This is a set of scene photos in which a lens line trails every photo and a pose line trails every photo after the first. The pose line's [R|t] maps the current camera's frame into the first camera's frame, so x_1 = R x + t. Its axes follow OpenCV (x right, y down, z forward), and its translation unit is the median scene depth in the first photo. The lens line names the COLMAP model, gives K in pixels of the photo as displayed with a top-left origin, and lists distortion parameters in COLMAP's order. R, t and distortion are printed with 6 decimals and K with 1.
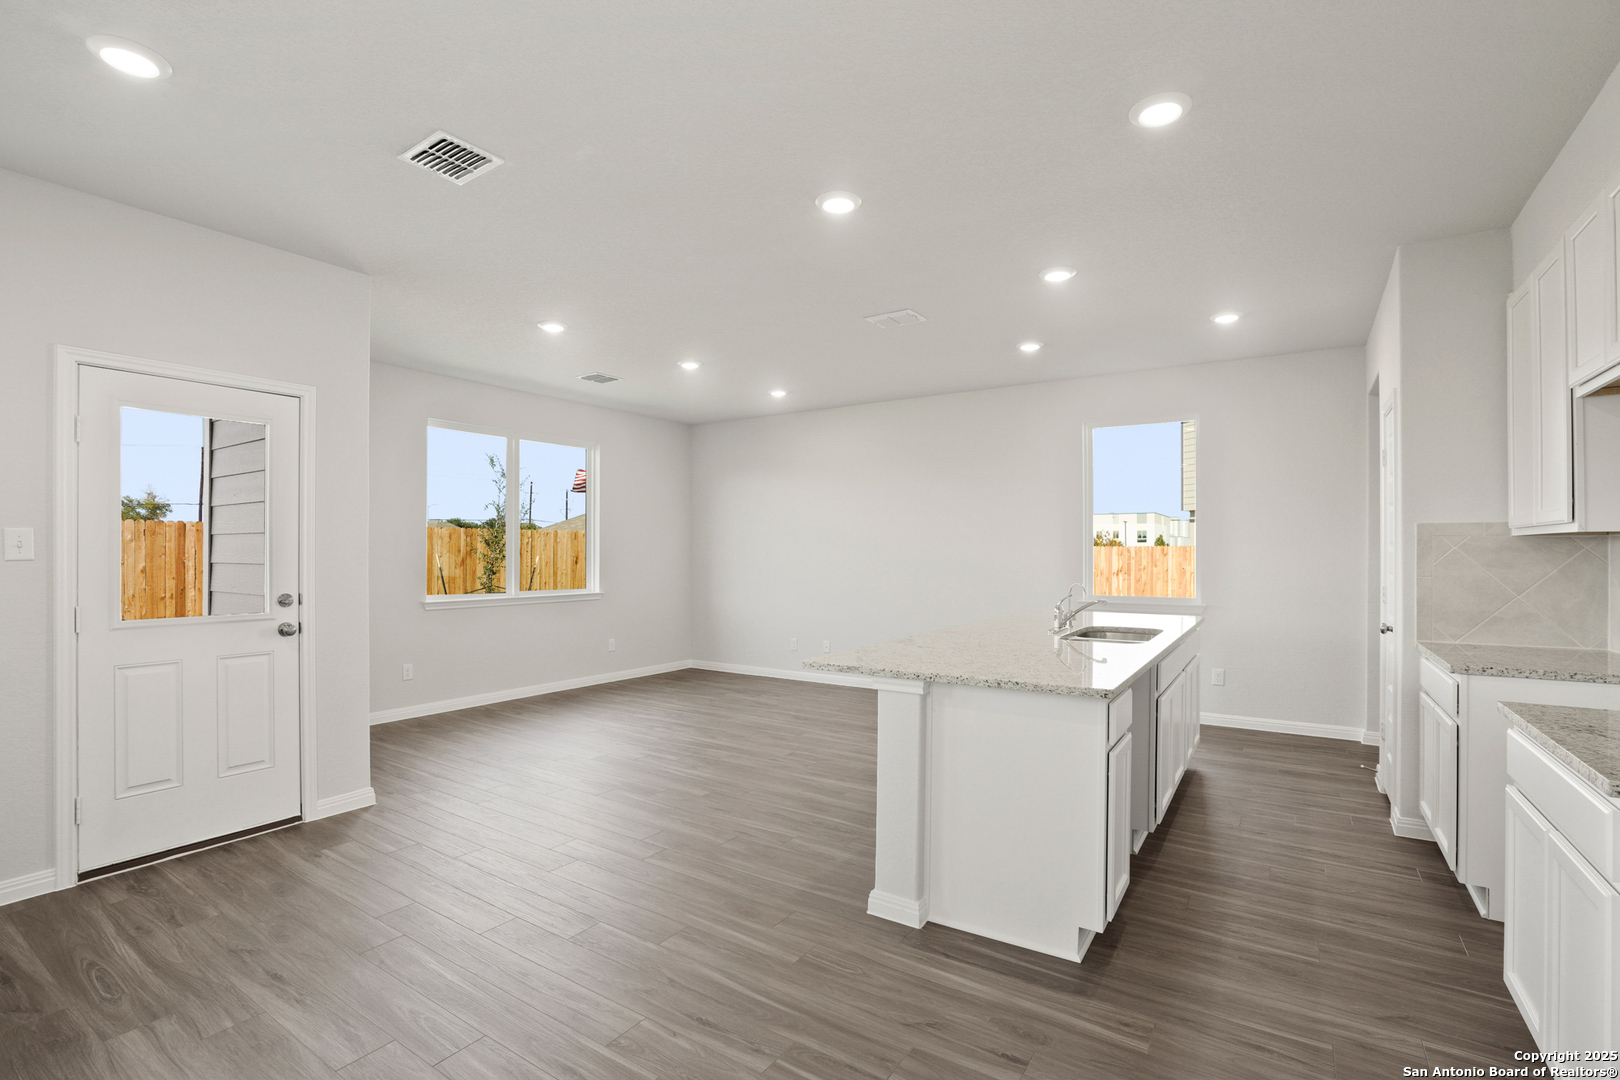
lens RADIAL K [[757.0, 0, 790.2], [0, 757.0, 545.7], [0, 0, 1]] dist [-0.057322, 0.022950]
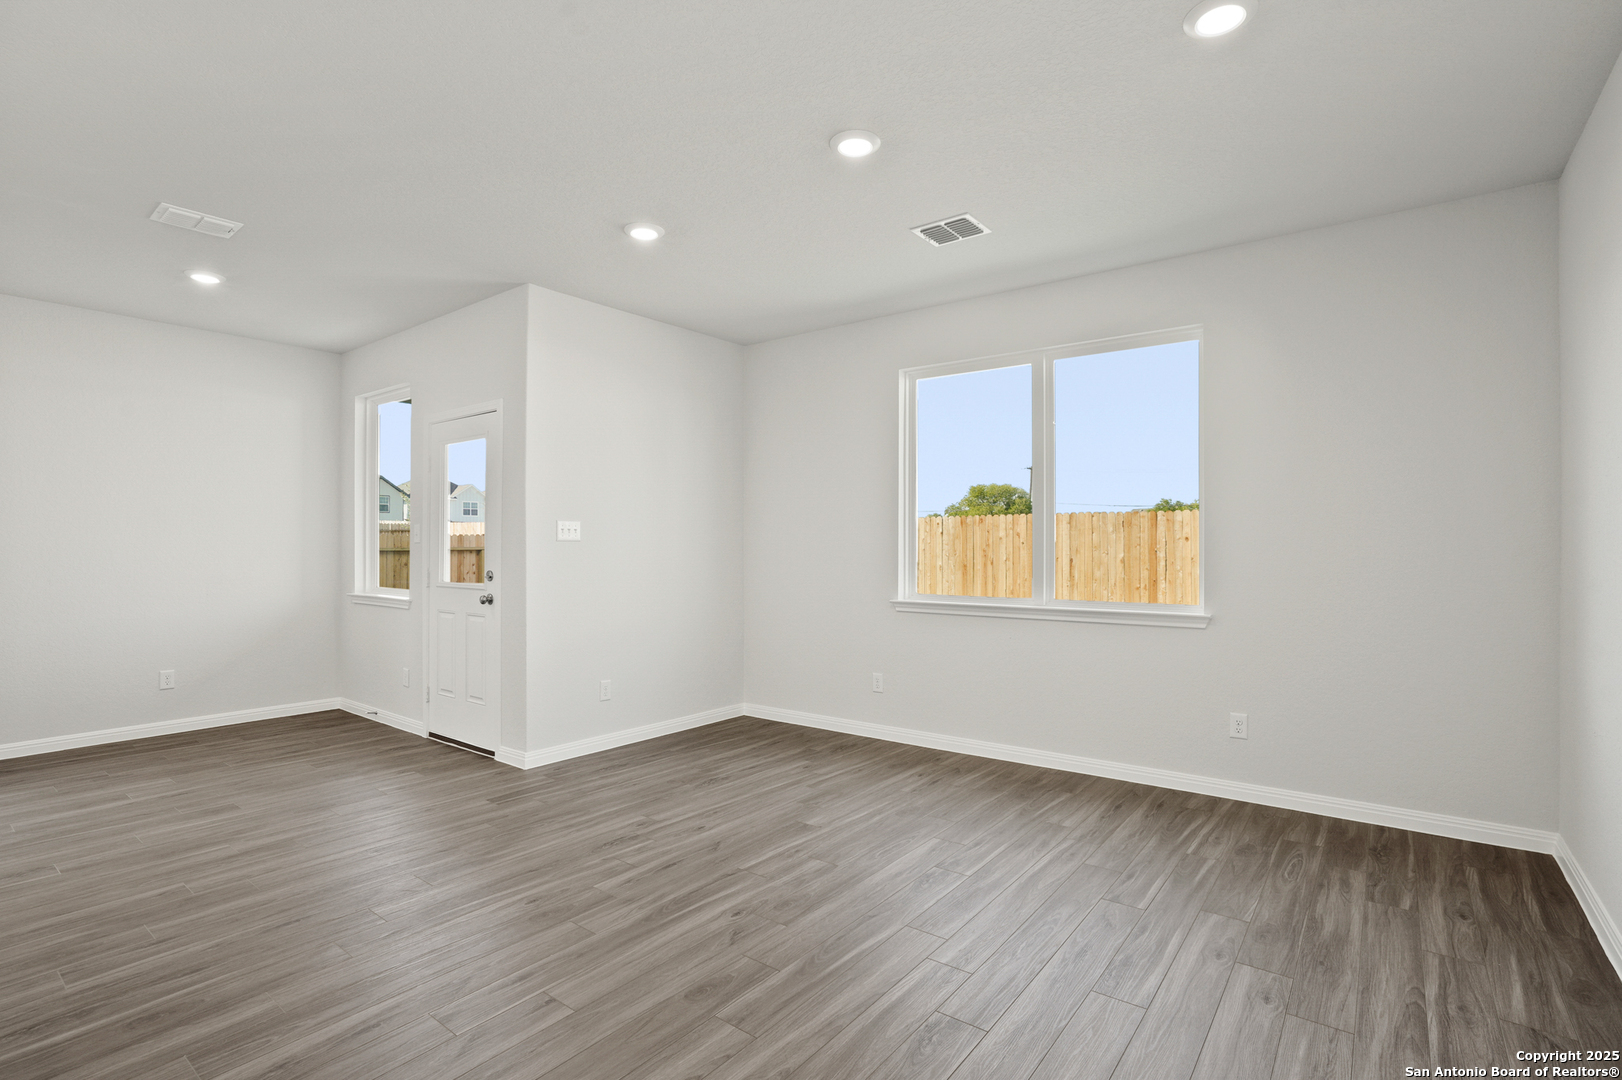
lens RADIAL K [[757.9, 0, 791.2], [0, 757.9, 545.7], [0, 0, 1]] dist [-0.057322, 0.022950]
pose [[-0.054129, -0.002599, -0.998531, 0.336663], [0.009020, 0.999955, -0.003092, 0.019127], [0.998493, -0.009174, -0.054103, 0.954648]]
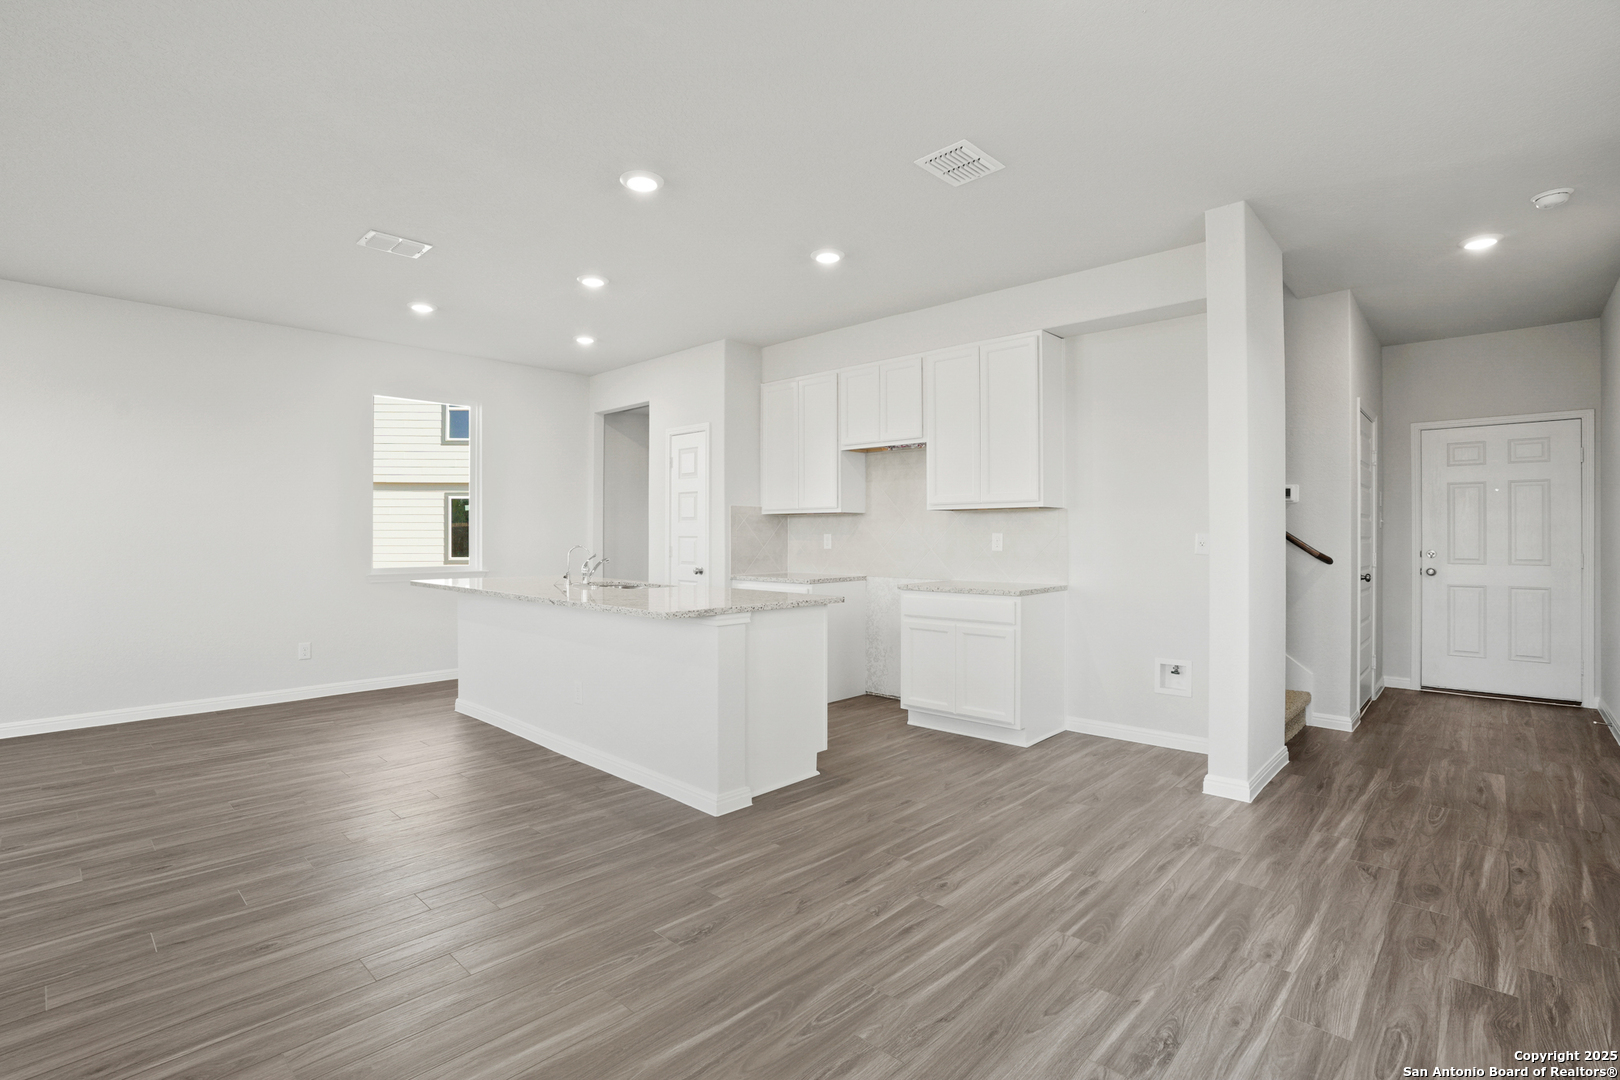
lens RADIAL K [[776.9, 0, 815.3], [0, 776.9, 531.1], [0, 0, 1]] dist [-0.061631, 0.025072]
pose [[0.140921, 0.007011, 0.989996, -0.500718], [-0.005715, 0.999964, -0.006268, 0.021662], [-0.990004, -0.004774, 0.140956, 0.312427]]
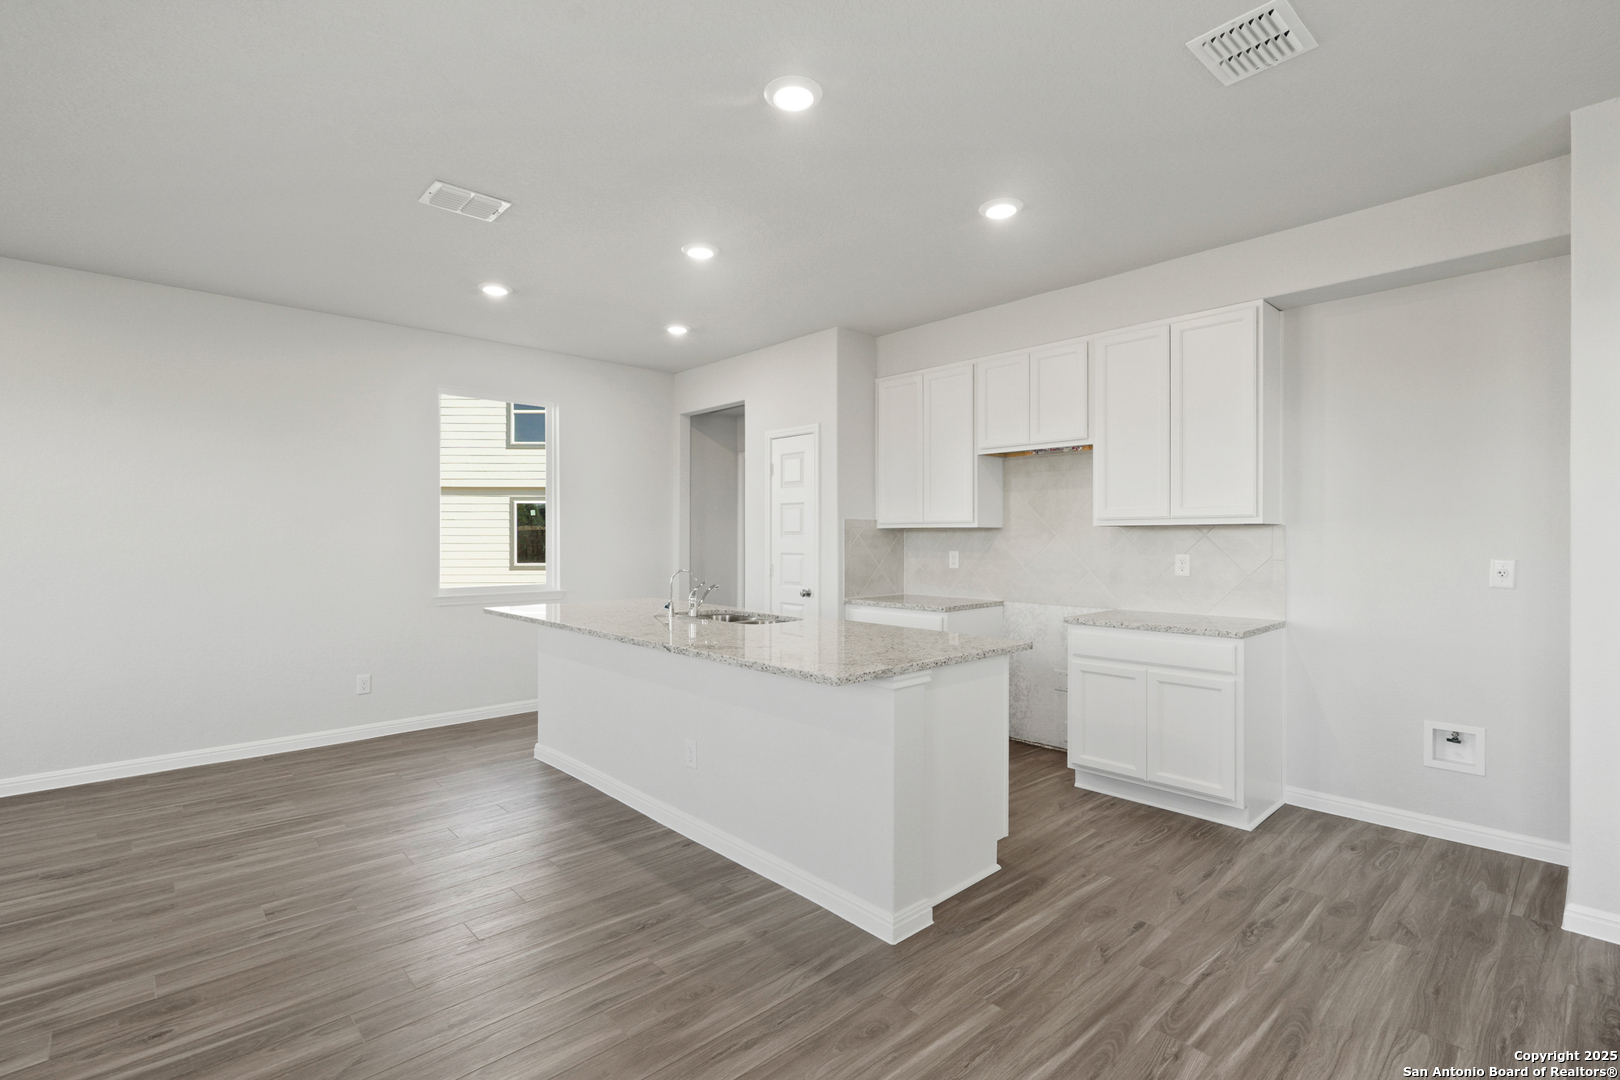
lens RADIAL K [[757.8, 0, 810.0], [0, 757.8, 540.0], [0, 0, 1]] dist [-0.004022, -0.000801]
pose [[0.208826, -0.001949, 0.977951, -0.366668], [-0.006890, 0.999970, 0.003464, 0.004269], [-0.977928, -0.007462, 0.208807, 0.421867]]
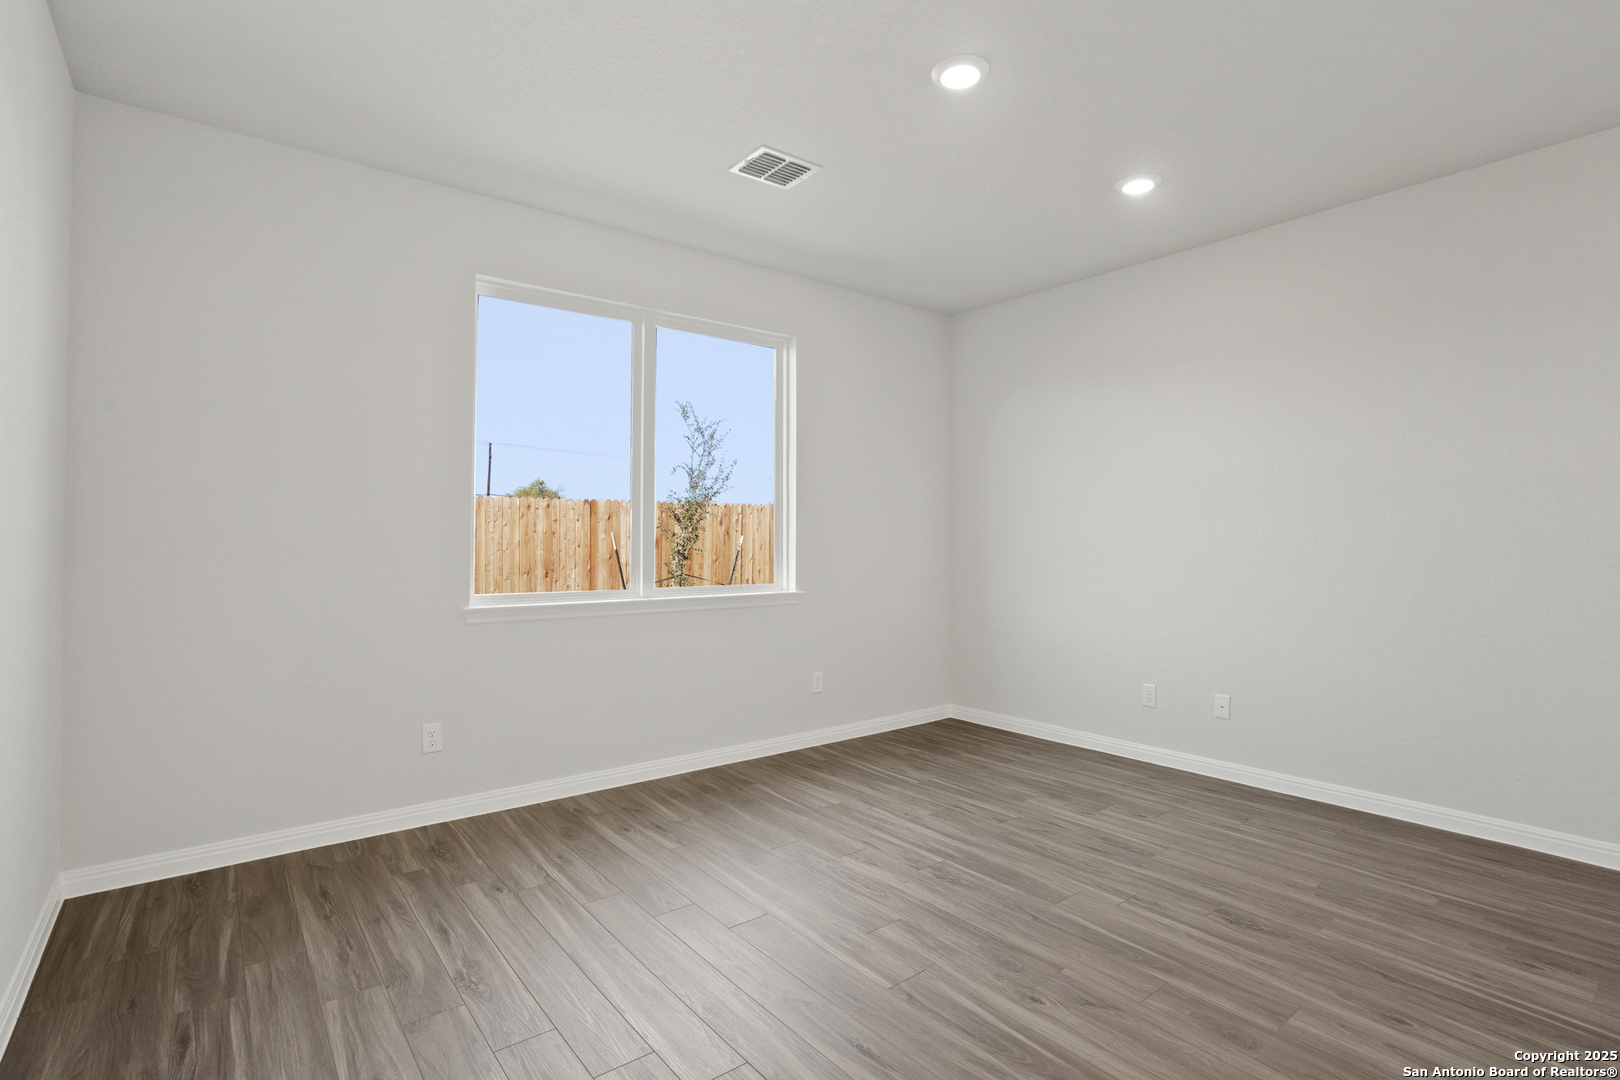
lens RADIAL K [[776.9, 0, 815.3], [0, 776.9, 531.1], [0, 0, 1]] dist [-0.061631, 0.025072]
pose [[0.959212, -0.001673, -0.282683, -0.088559], [0.001441, 0.999998, -0.001028, 0.020369], [0.282685, 0.000578, 0.959213, 0.547408]]
